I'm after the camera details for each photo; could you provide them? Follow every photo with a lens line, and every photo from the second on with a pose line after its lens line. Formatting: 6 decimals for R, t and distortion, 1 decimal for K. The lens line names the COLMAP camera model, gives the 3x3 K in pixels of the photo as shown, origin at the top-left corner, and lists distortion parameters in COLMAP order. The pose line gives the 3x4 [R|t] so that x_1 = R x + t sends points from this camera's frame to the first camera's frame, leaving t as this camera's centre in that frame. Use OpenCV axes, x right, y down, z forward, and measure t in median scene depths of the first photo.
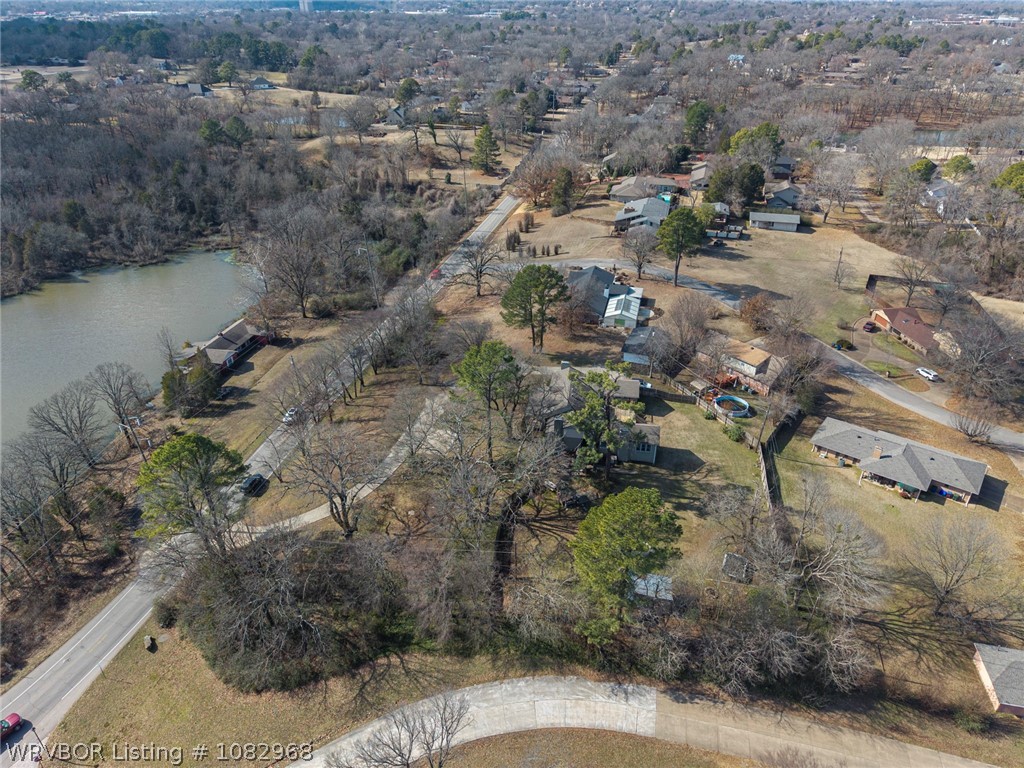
lens RADIAL K [[681.6, 0, 516.2], [0, 681.6, 393.4], [0, 0, 1]] dist [0.042799, -0.042209]
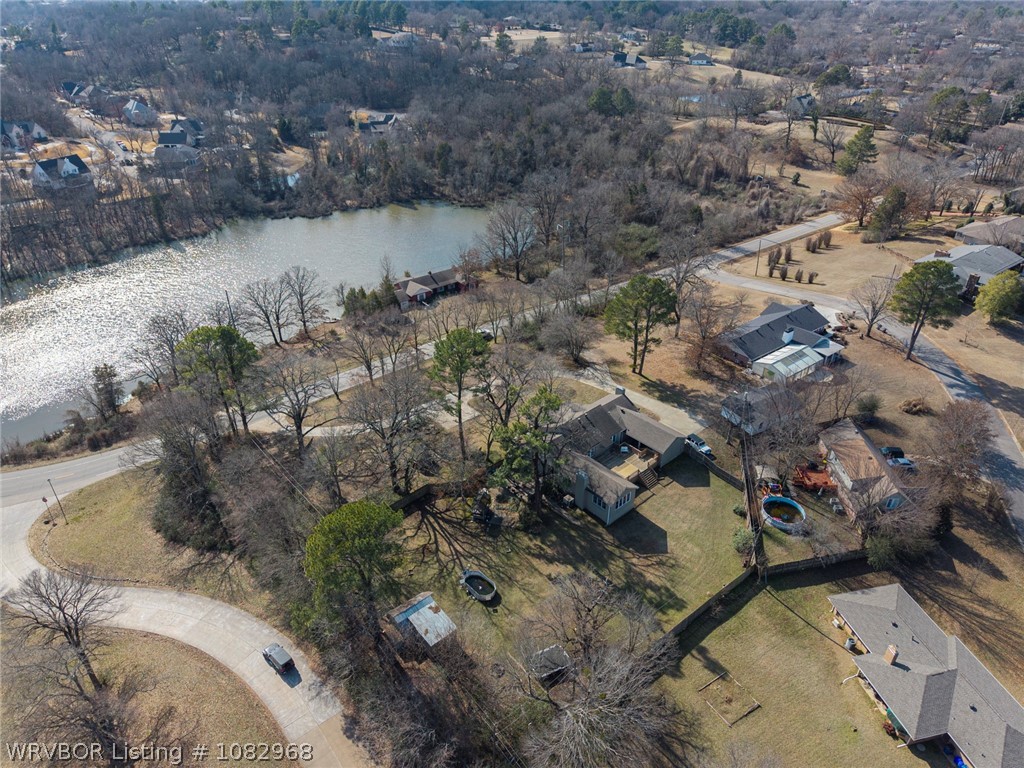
lens RADIAL K [[681.6, 0, 516.2], [0, 681.6, 393.4], [0, 0, 1]] dist [0.042799, -0.042209]
pose [[0.773904, 0.338240, -0.535412, 0.345434], [-0.323653, 0.937922, 0.124702, -0.081876], [0.544354, 0.076780, 0.835334, 0.137227]]
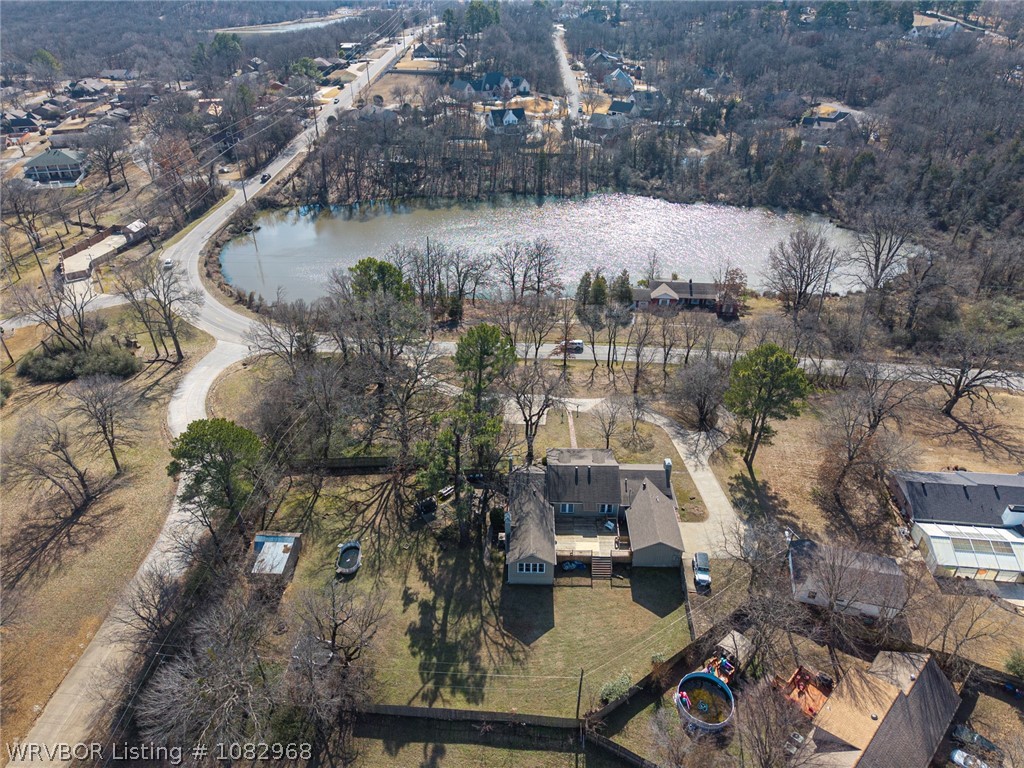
lens RADIAL K [[681.6, 0, 516.2], [0, 681.6, 393.4], [0, 0, 1]] dist [0.042799, -0.042209]
pose [[0.120082, 0.545409, -0.829524, 0.481534], [-0.499812, 0.755164, 0.424165, -0.256935], [0.857770, 0.363671, 0.363283, 0.436248]]
